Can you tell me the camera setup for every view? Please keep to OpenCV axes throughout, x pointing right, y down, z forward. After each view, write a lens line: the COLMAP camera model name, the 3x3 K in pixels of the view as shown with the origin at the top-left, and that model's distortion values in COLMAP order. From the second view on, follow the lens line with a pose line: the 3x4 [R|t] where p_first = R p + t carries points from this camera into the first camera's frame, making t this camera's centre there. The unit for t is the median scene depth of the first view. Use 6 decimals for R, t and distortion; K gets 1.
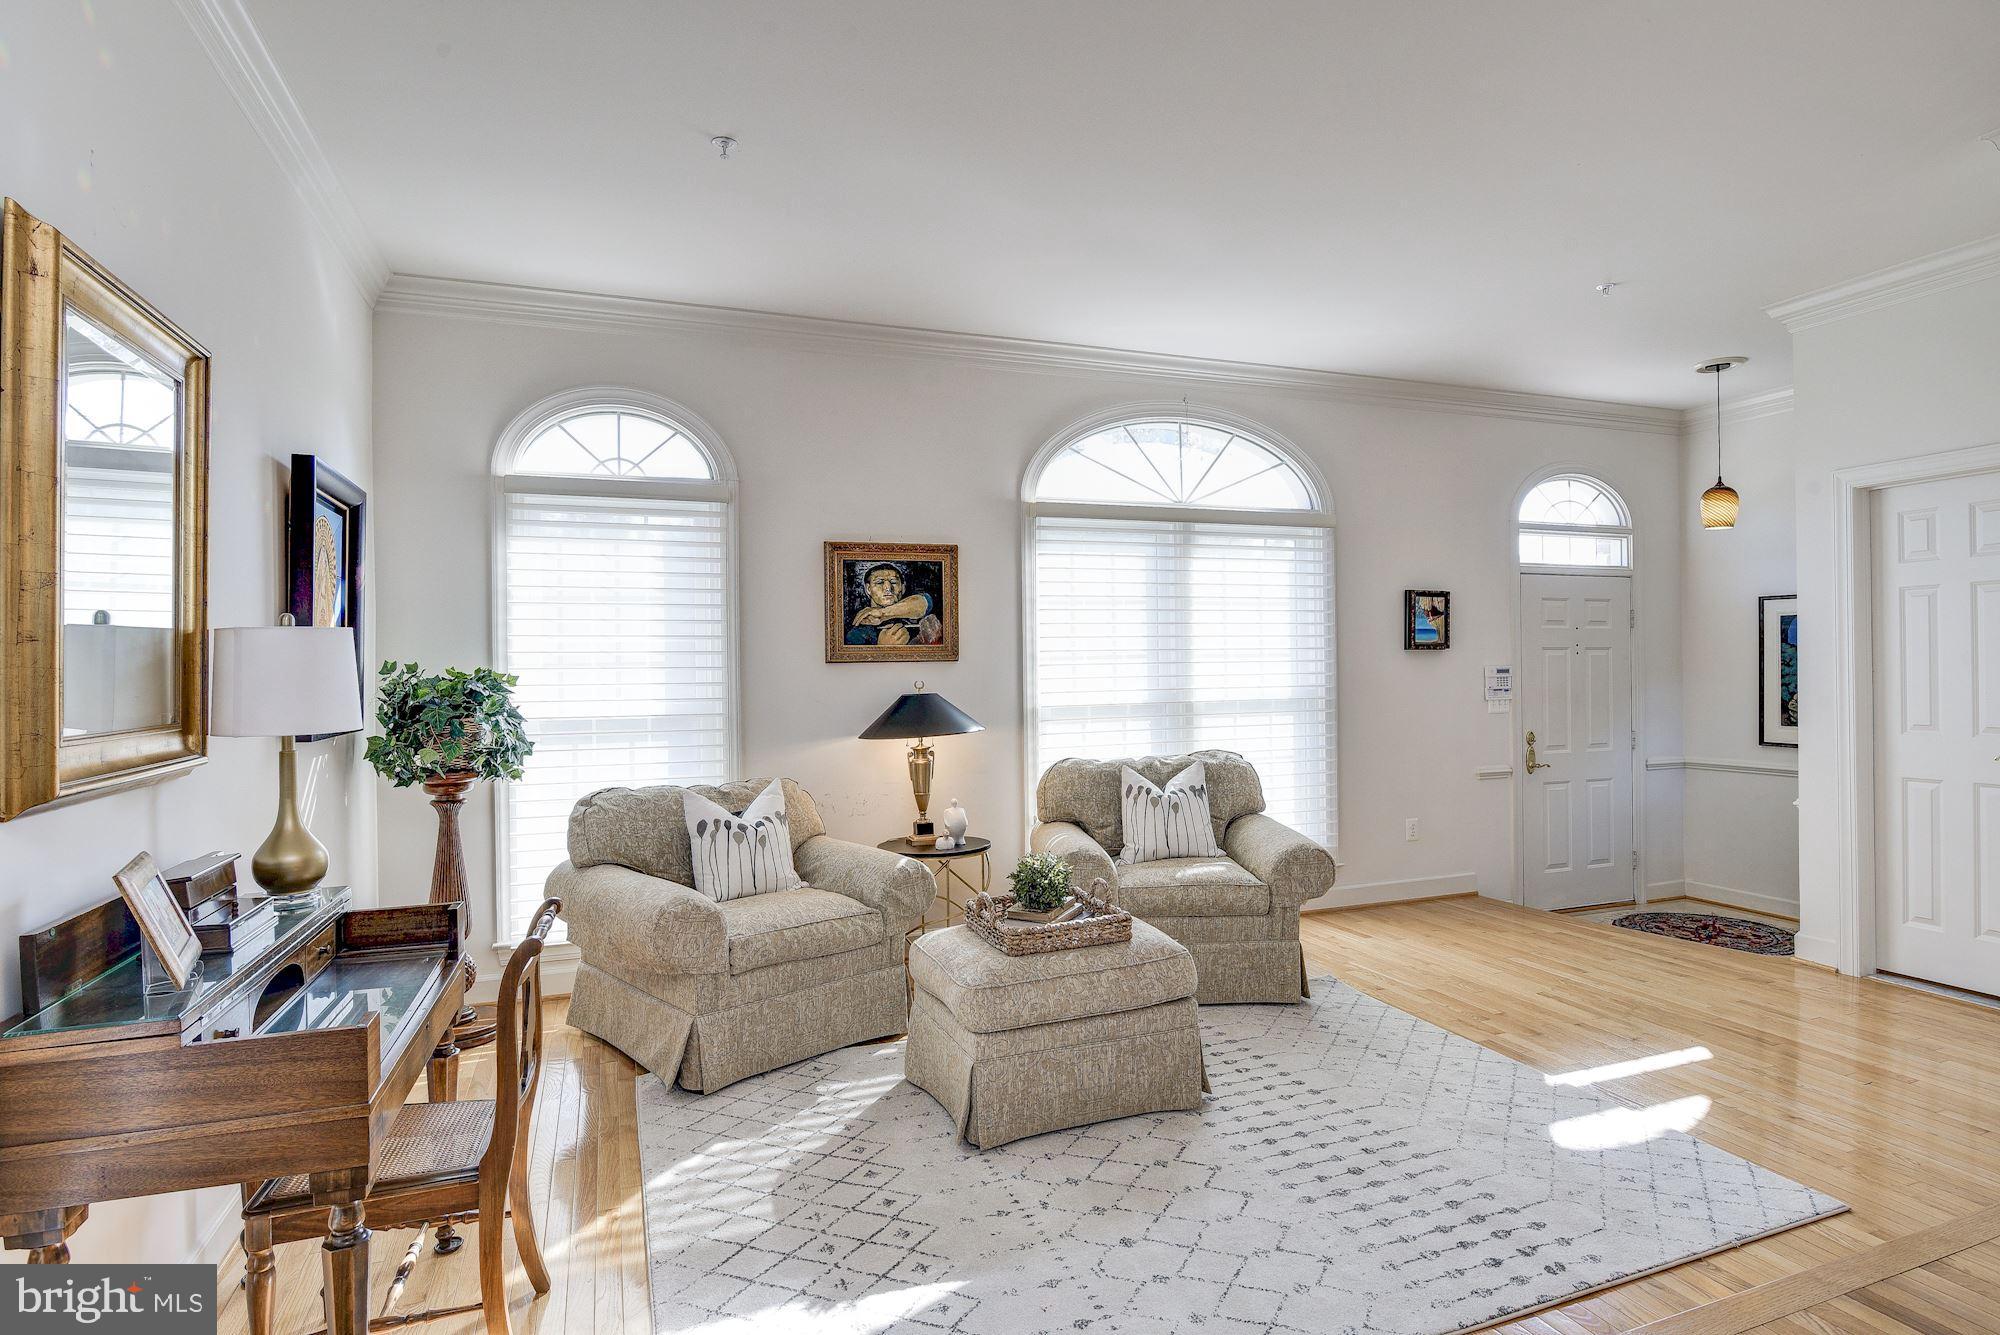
lens RADIAL K [[1043.3, 0, 1004.2], [0, 1043.3, 672.5], [0, 0, 1]] dist [-0.016934, 0.000854]
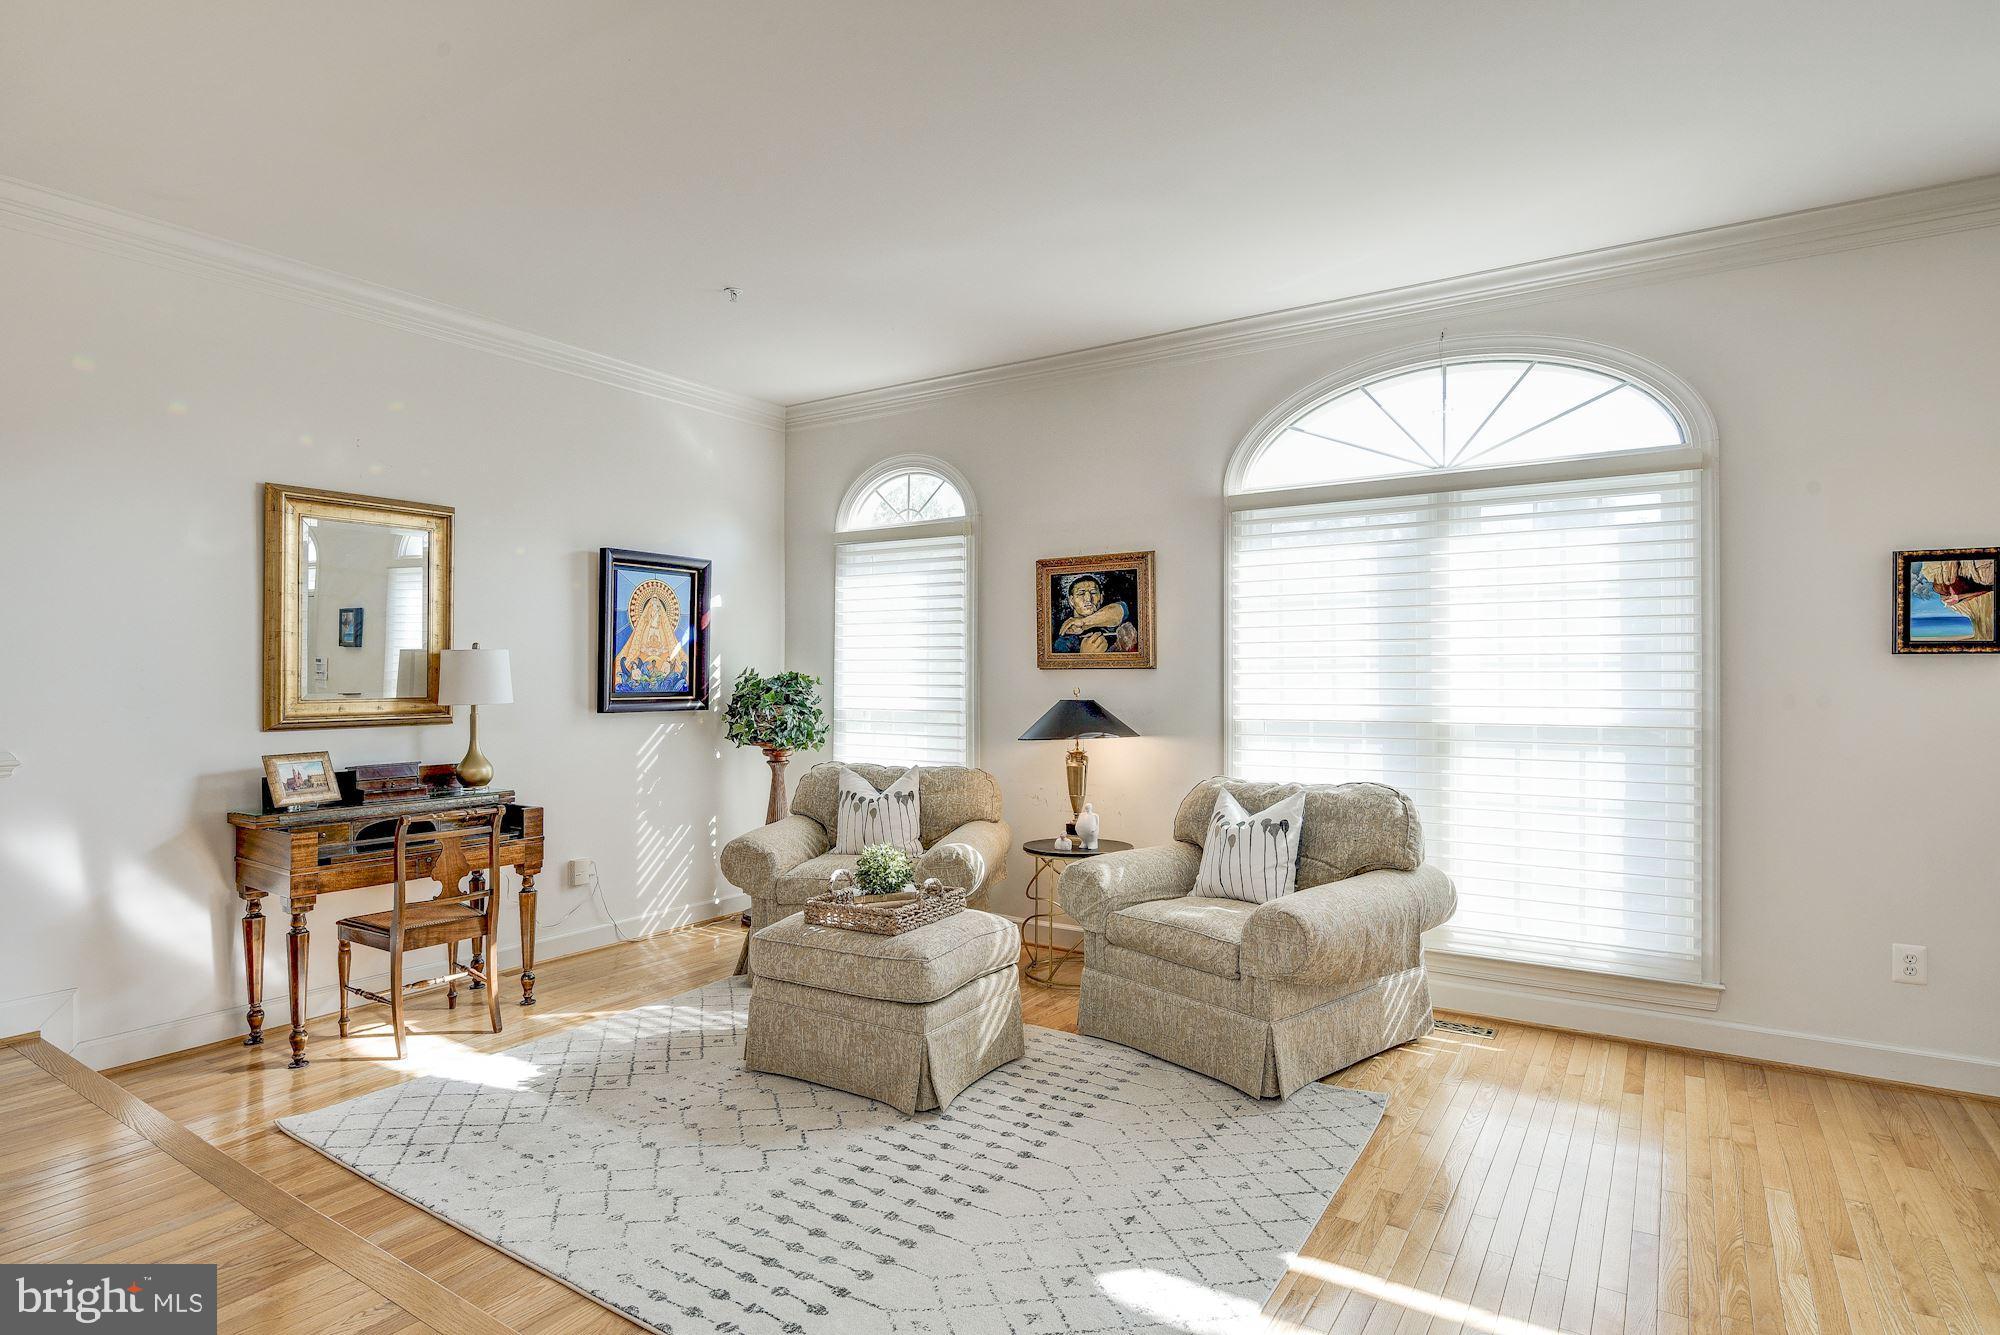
lens RADIAL K [[1043.3, 0, 1000.4], [0, 1043.3, 677.5], [0, 0, 1]] dist [-0.016934, 0.000854]
pose [[0.587813, 0.014785, -0.808862, 0.690037], [-0.009835, 0.999890, 0.011129, -0.012445], [0.808937, 0.001413, 0.587894, 0.311784]]
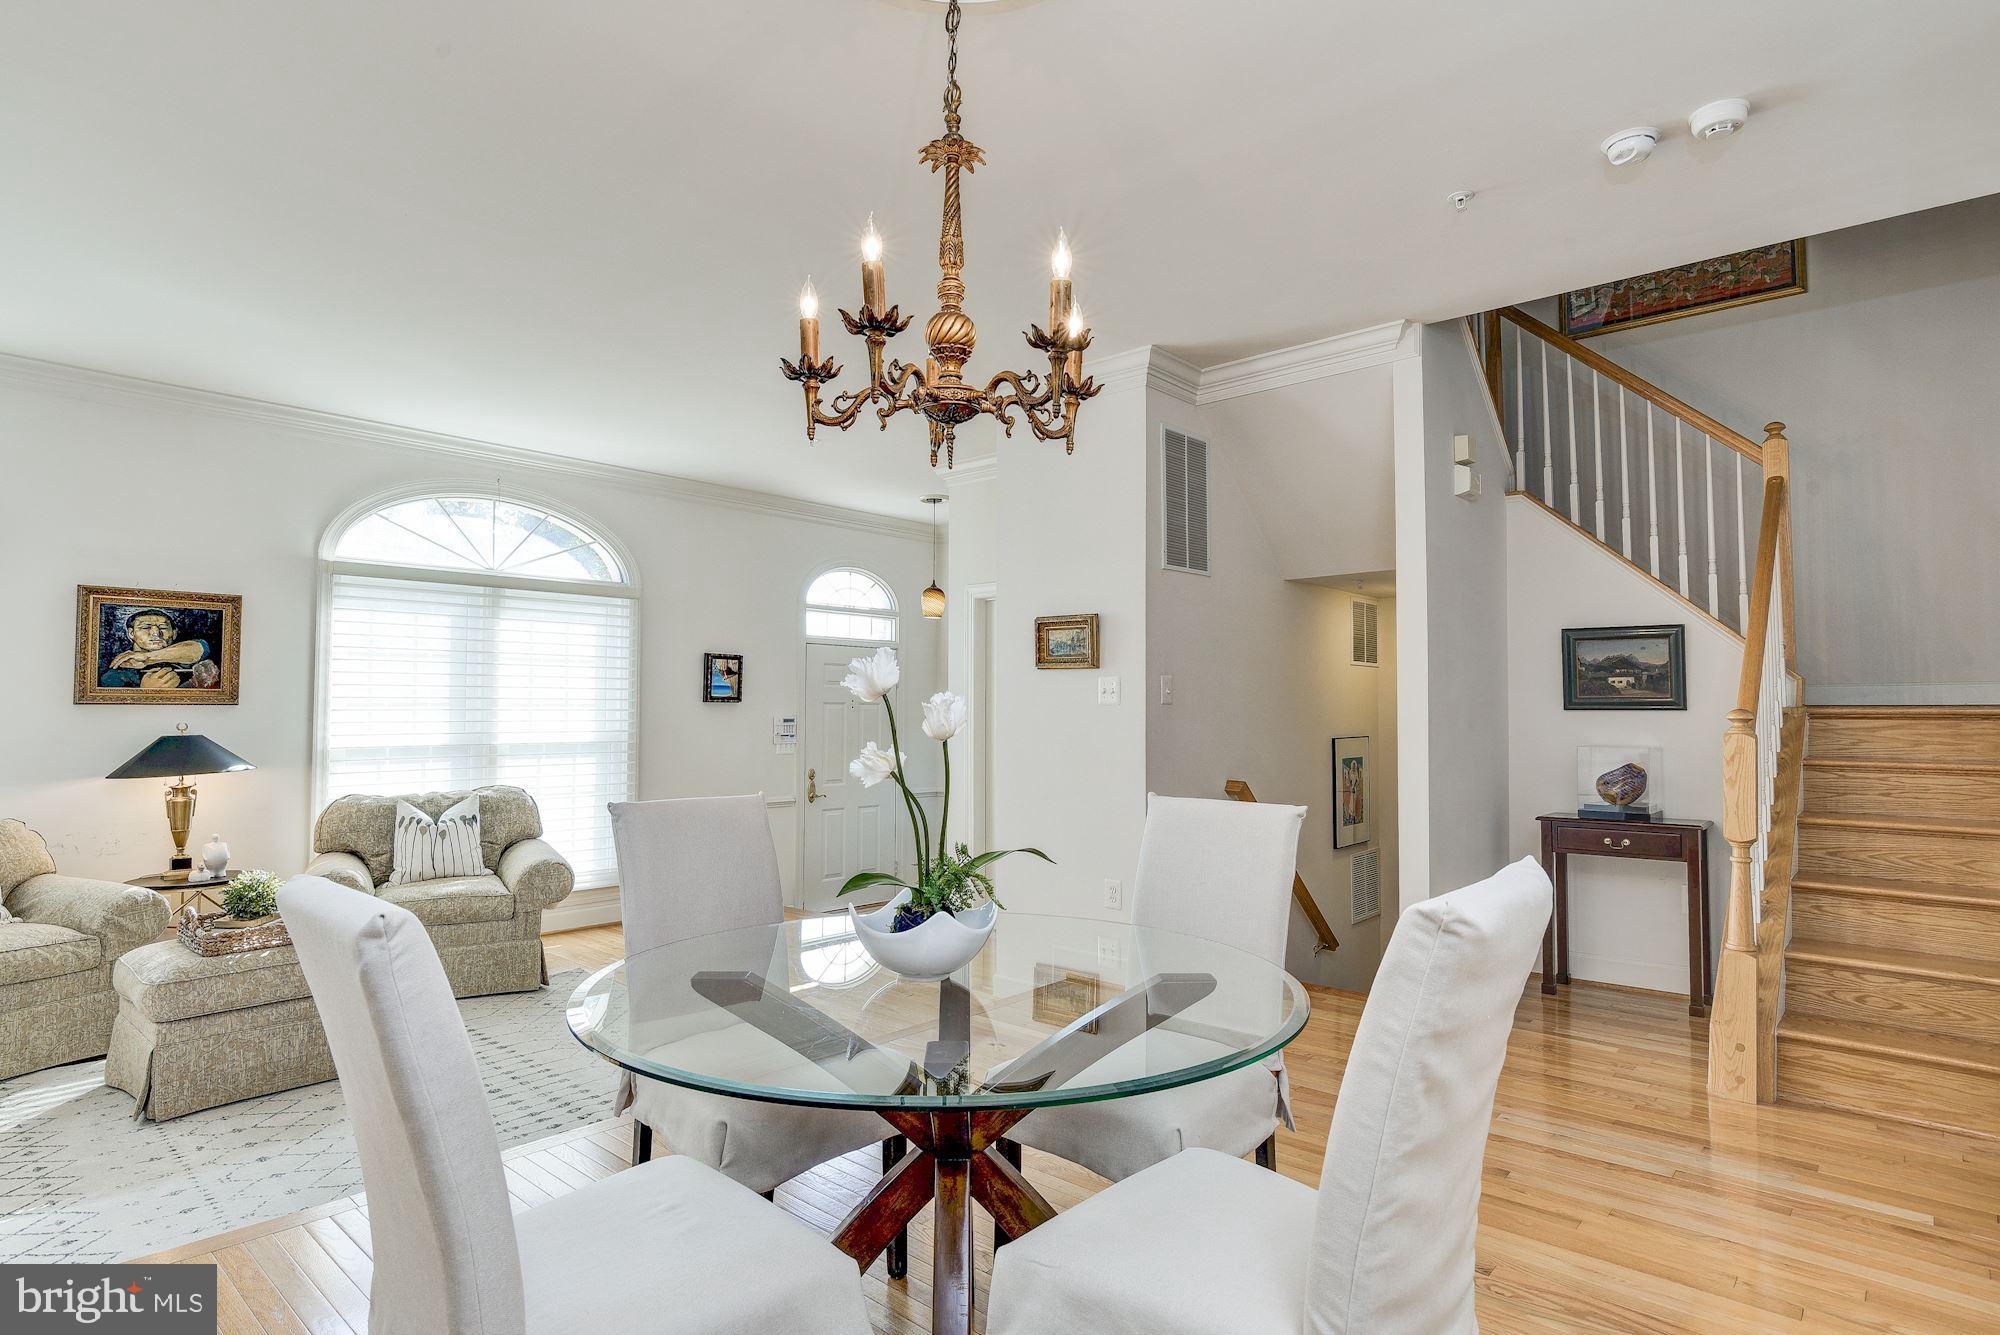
lens RADIAL K [[1043.3, 0, 1007.2], [0, 1043.3, 671.4], [0, 0, 1]] dist [-0.016934, 0.000854]
pose [[0.885660, 0.034013, 0.463087, 0.165887], [-0.013514, 0.998779, -0.047513, -0.005697], [-0.464138, 0.035822, 0.885038, -0.302532]]
